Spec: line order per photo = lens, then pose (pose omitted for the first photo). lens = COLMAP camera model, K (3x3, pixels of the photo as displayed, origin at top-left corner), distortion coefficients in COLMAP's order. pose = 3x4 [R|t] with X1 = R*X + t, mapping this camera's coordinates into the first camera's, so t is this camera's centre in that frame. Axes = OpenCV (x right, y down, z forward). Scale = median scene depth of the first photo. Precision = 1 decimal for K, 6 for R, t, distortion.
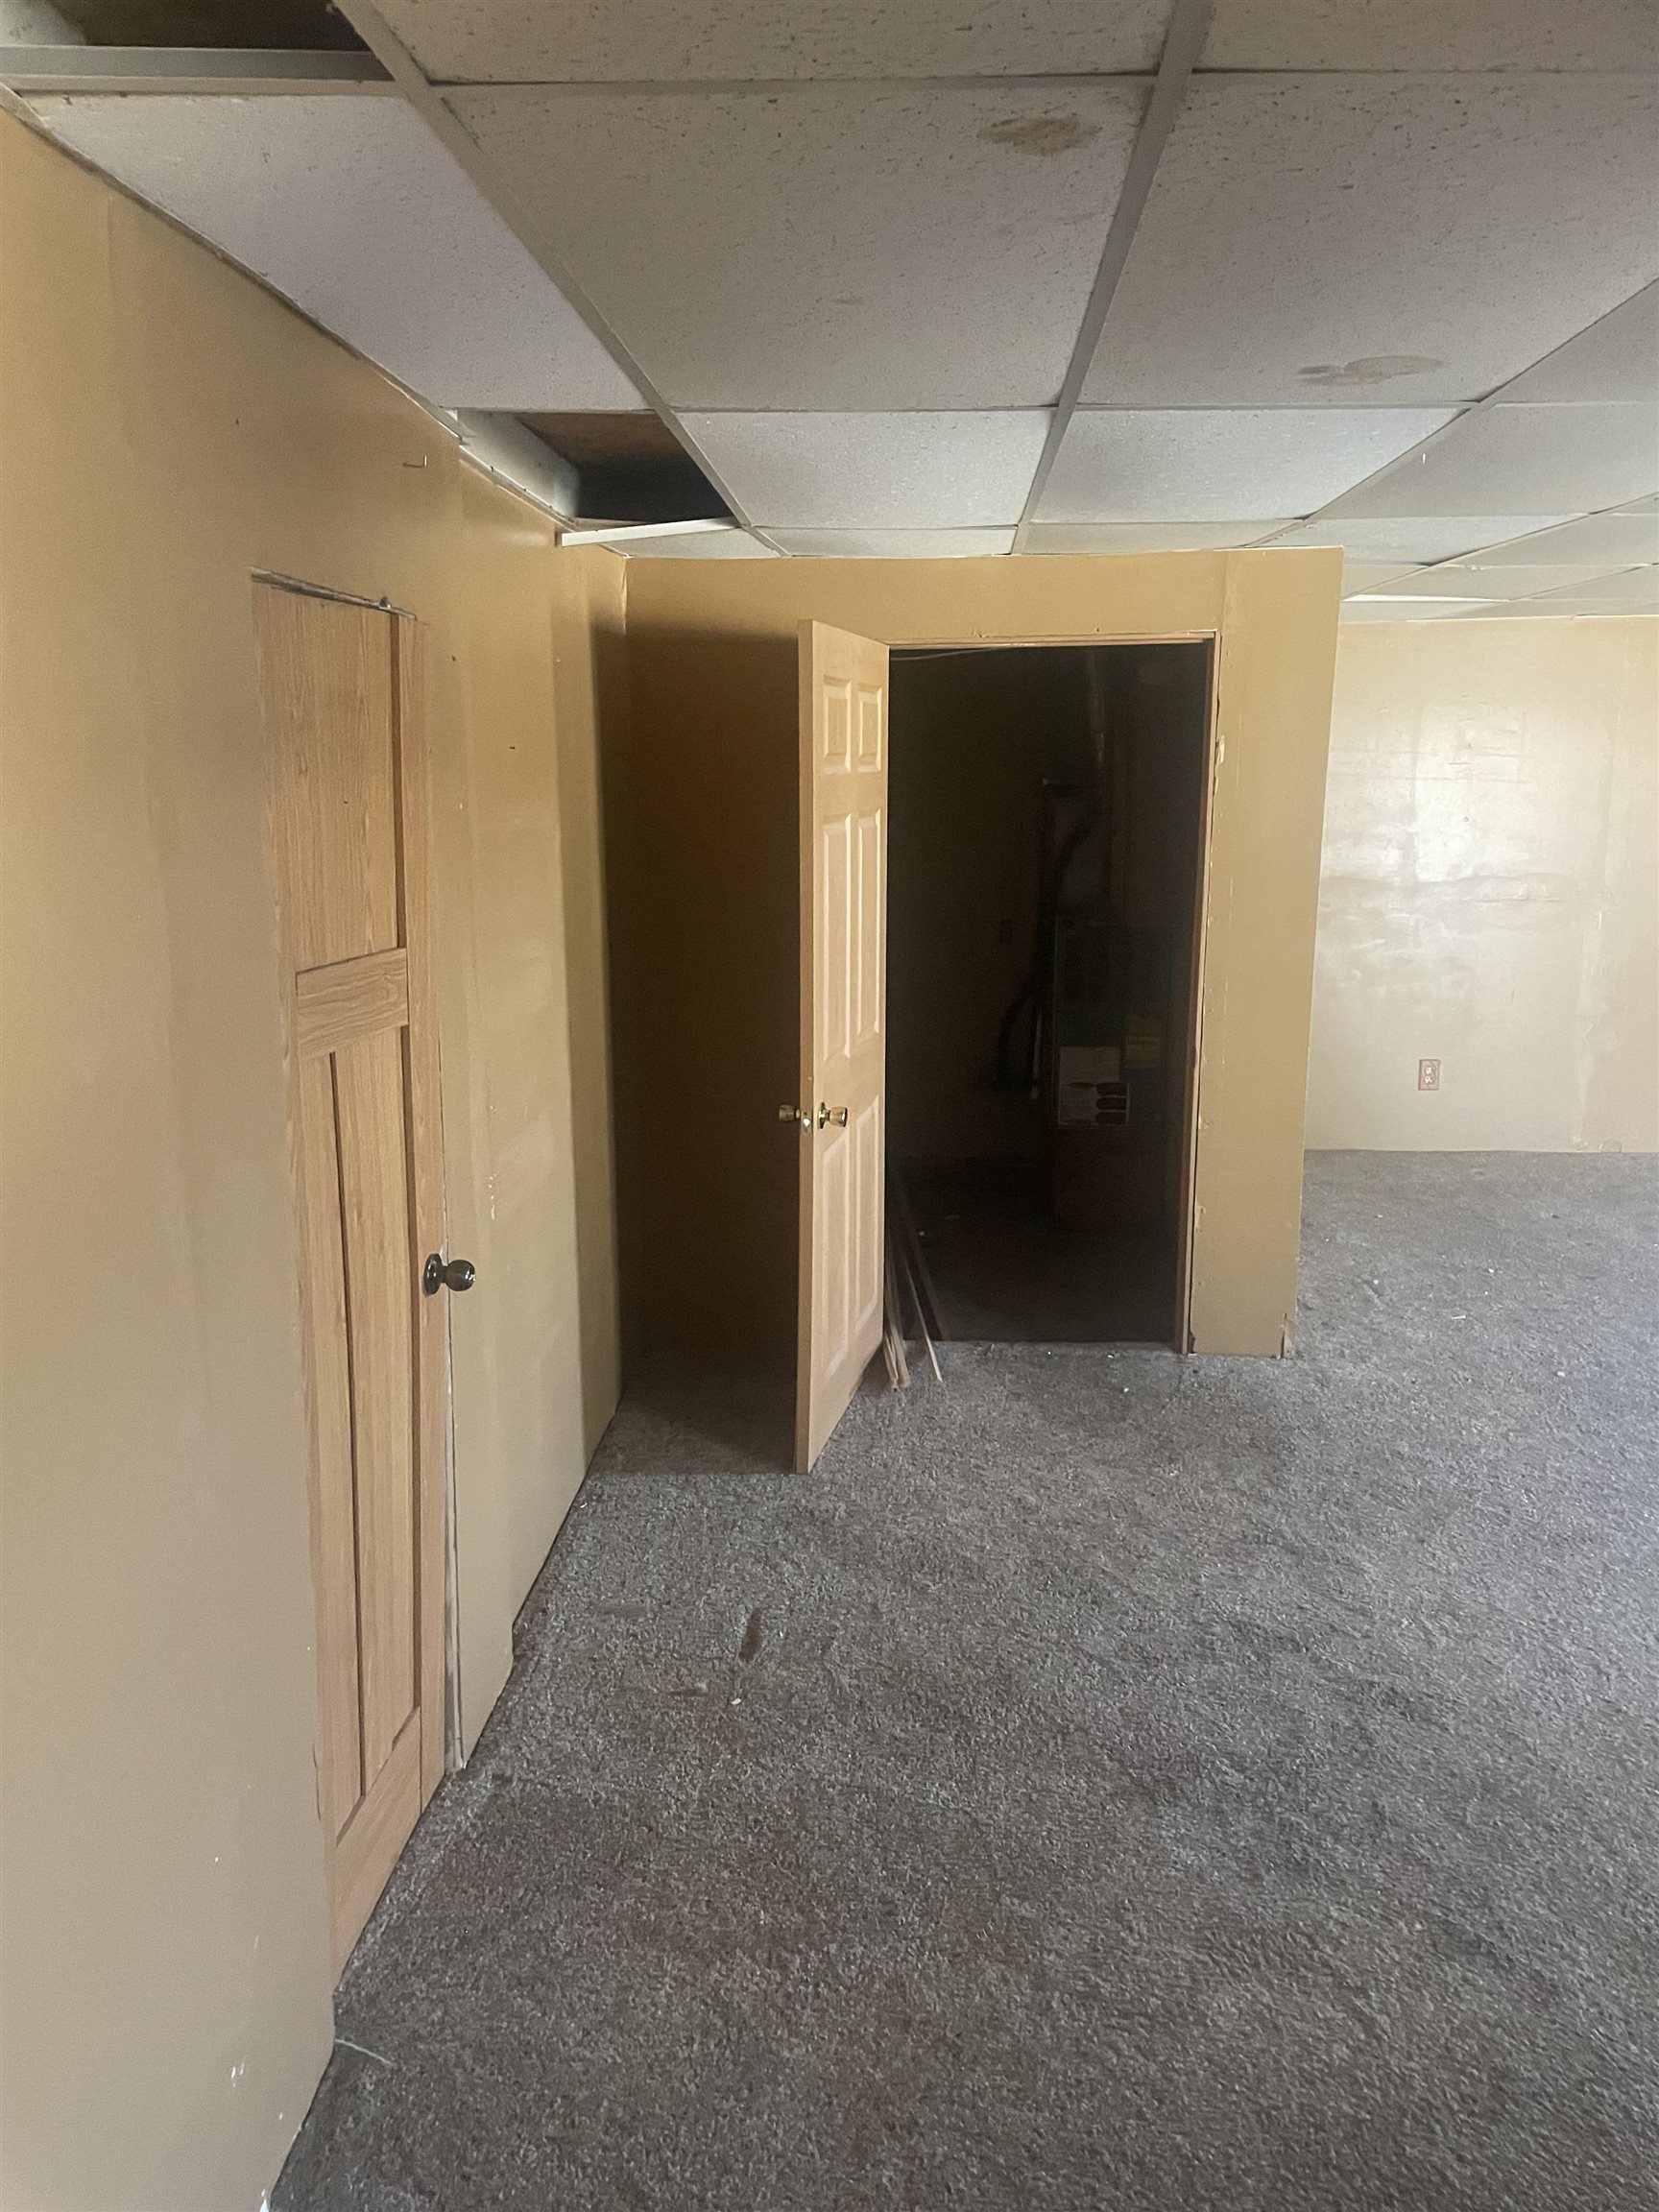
lens RADIAL K [[1672.4, 0, 825.2], [0, 1672.4, 1105.9], [0, 0, 1]] dist [0.074032, -0.097262]
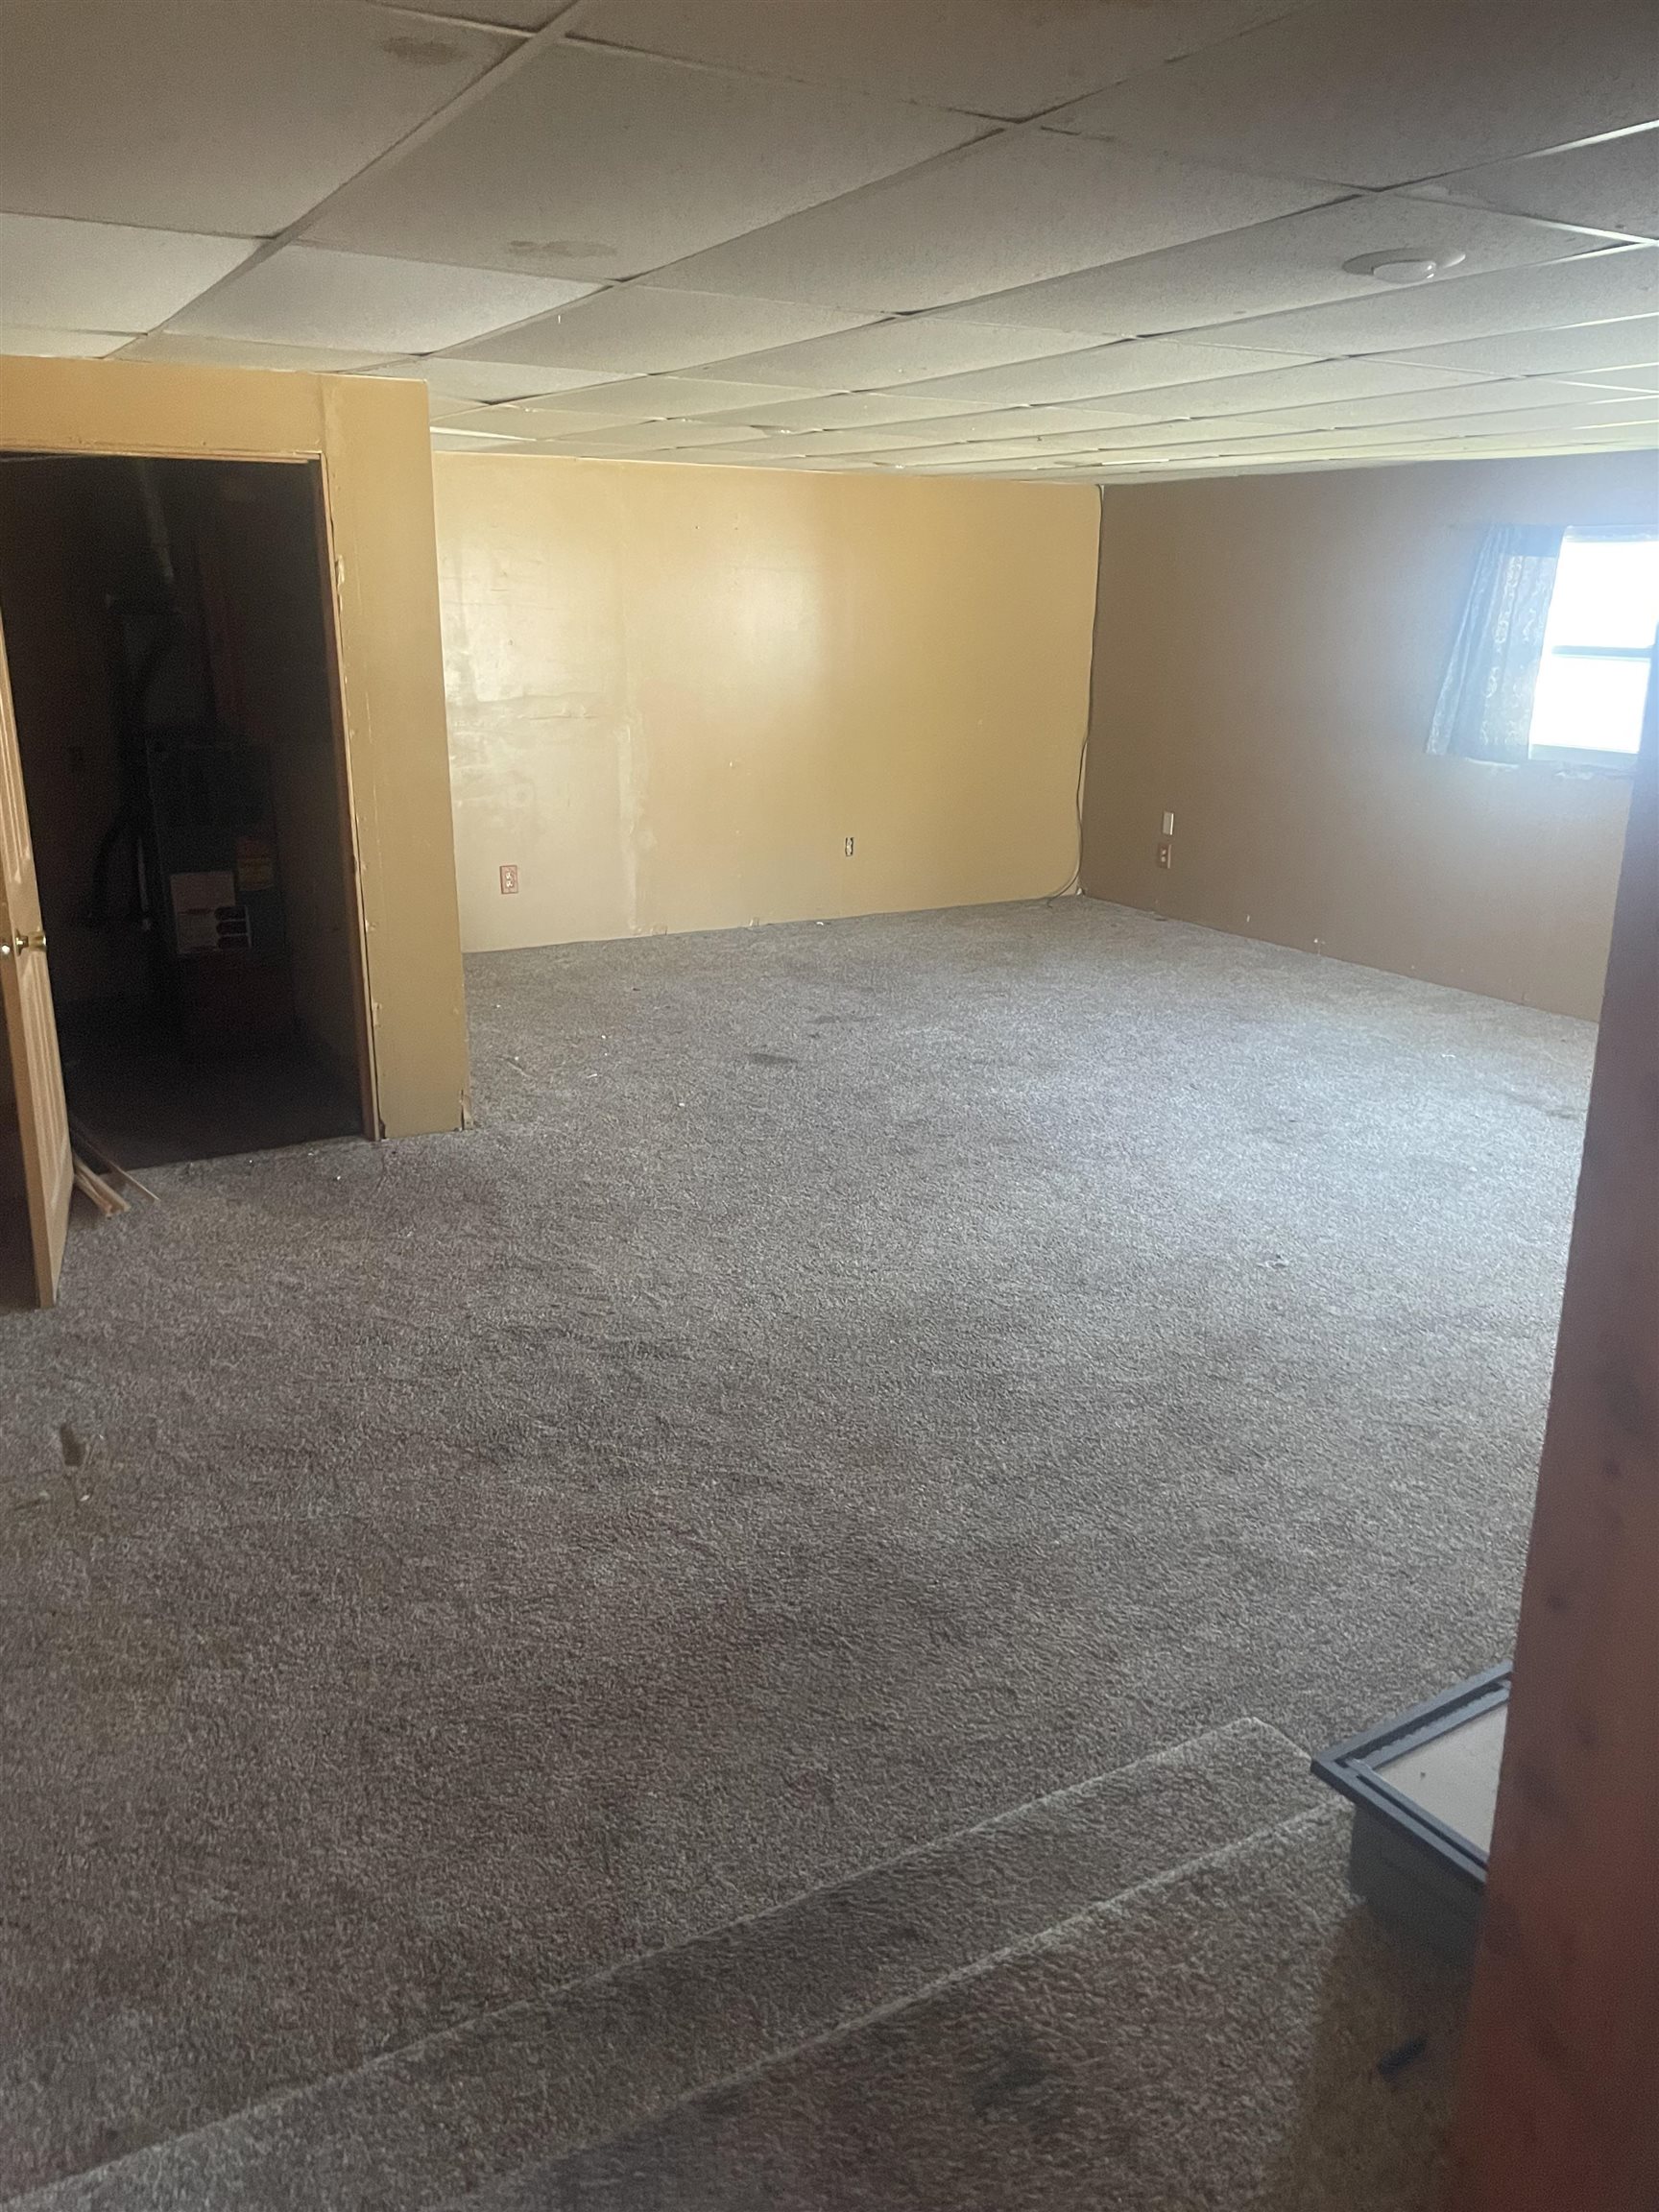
lens RADIAL K [[1672.4, 0, 848.4], [0, 1672.4, 1096.6], [0, 0, 1]] dist [0.074032, -0.097262]
pose [[0.826071, -0.149078, 0.543490, -0.166210], [0.099535, 0.987812, 0.119667, 0.026957], [-0.554706, -0.044757, 0.830842, -0.098350]]
